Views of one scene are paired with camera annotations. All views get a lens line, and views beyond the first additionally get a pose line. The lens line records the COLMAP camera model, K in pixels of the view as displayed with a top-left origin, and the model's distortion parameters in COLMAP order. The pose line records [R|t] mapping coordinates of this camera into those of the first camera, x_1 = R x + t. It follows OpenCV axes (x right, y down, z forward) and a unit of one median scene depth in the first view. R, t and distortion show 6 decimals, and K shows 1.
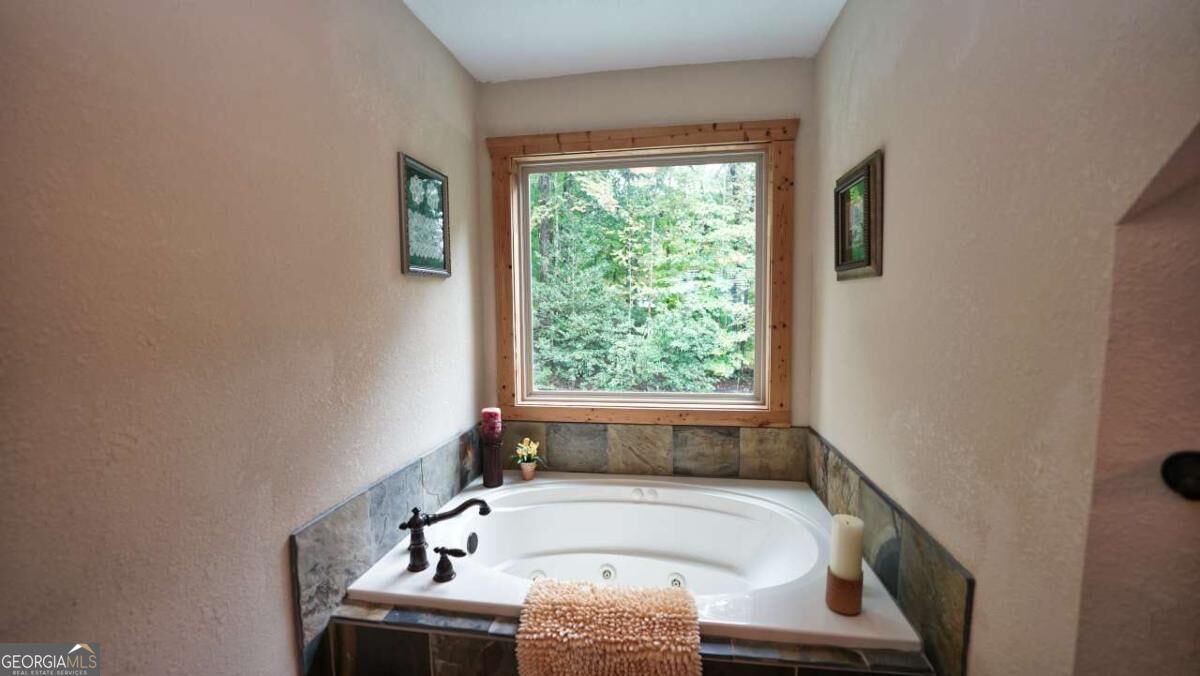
lens RADIAL K [[483.4, 0, 600.0], [0, 483.4, 338.0], [0, 0, 1]] dist [-0.026239, -0.000341]
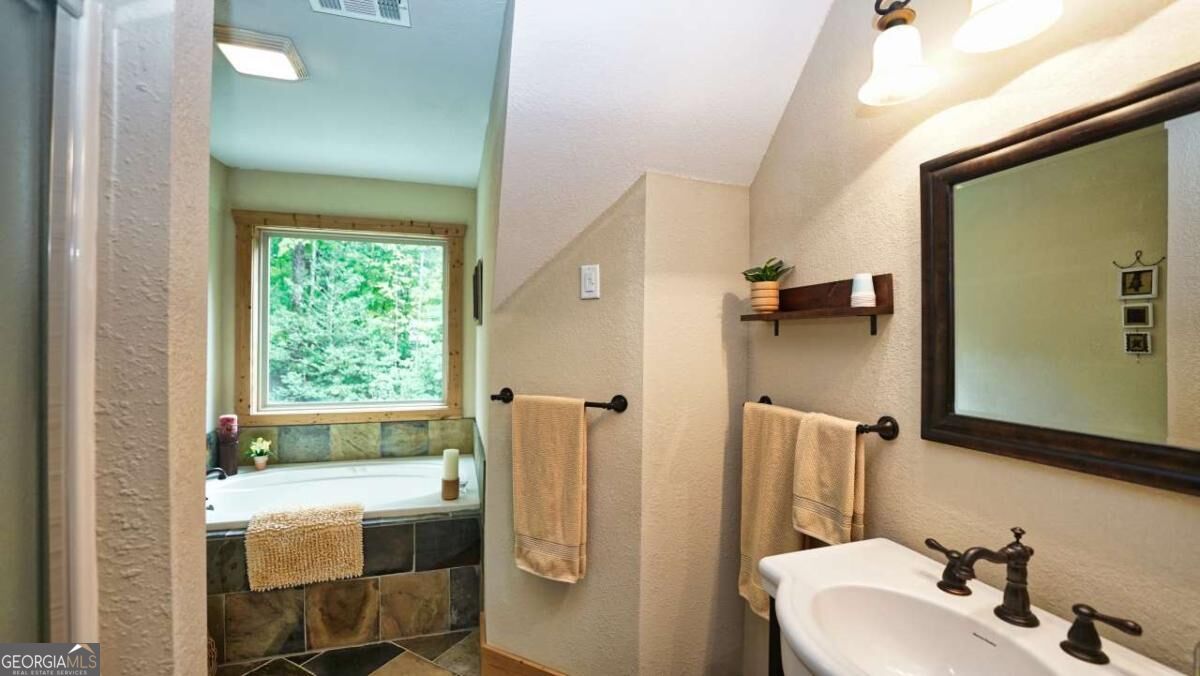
lens RADIAL K [[483.4, 0, 600.0], [0, 483.4, 338.0], [0, 0, 1]] dist [-0.026239, -0.000341]
pose [[0.901631, 0.018270, 0.432119, 0.119062], [0.012619, 0.997571, -0.068506, 0.037816], [-0.432321, 0.067220, 0.899211, -0.593599]]
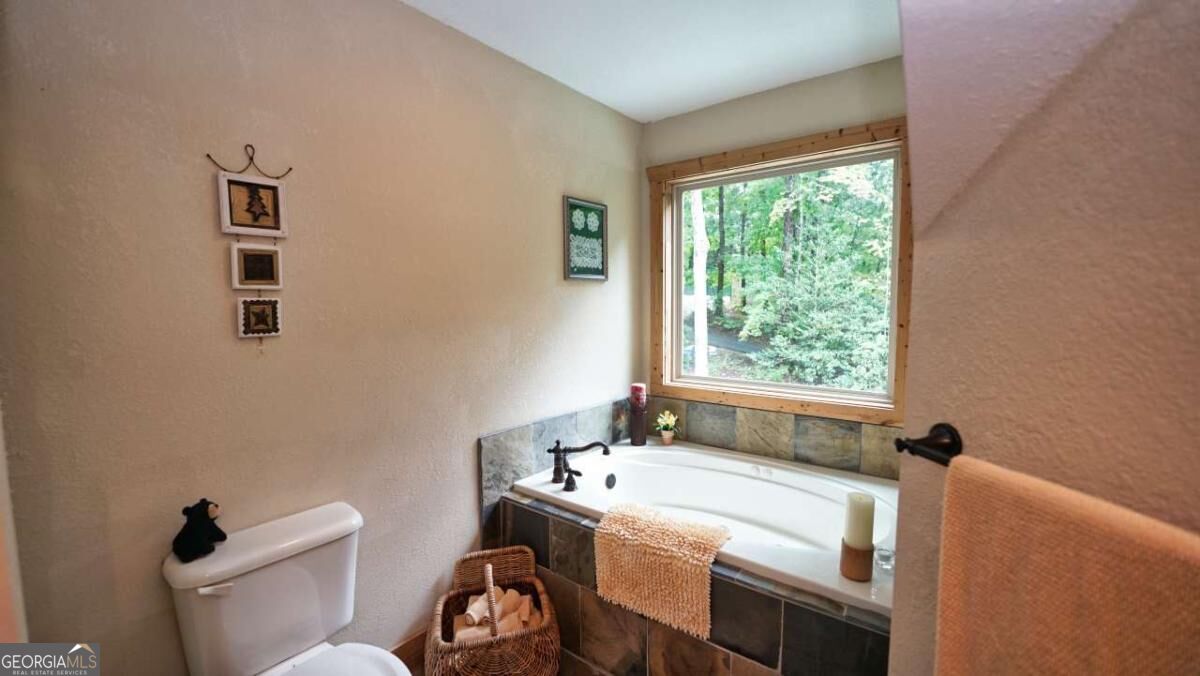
lens RADIAL K [[483.4, 0, 600.0], [0, 483.4, 338.0], [0, 0, 1]] dist [-0.026239, -0.000341]
pose [[0.873723, 0.040420, -0.484742, 0.290197], [-0.036114, 0.999182, 0.018222, 0.006664], [0.485082, 0.001585, 0.874467, -0.154839]]
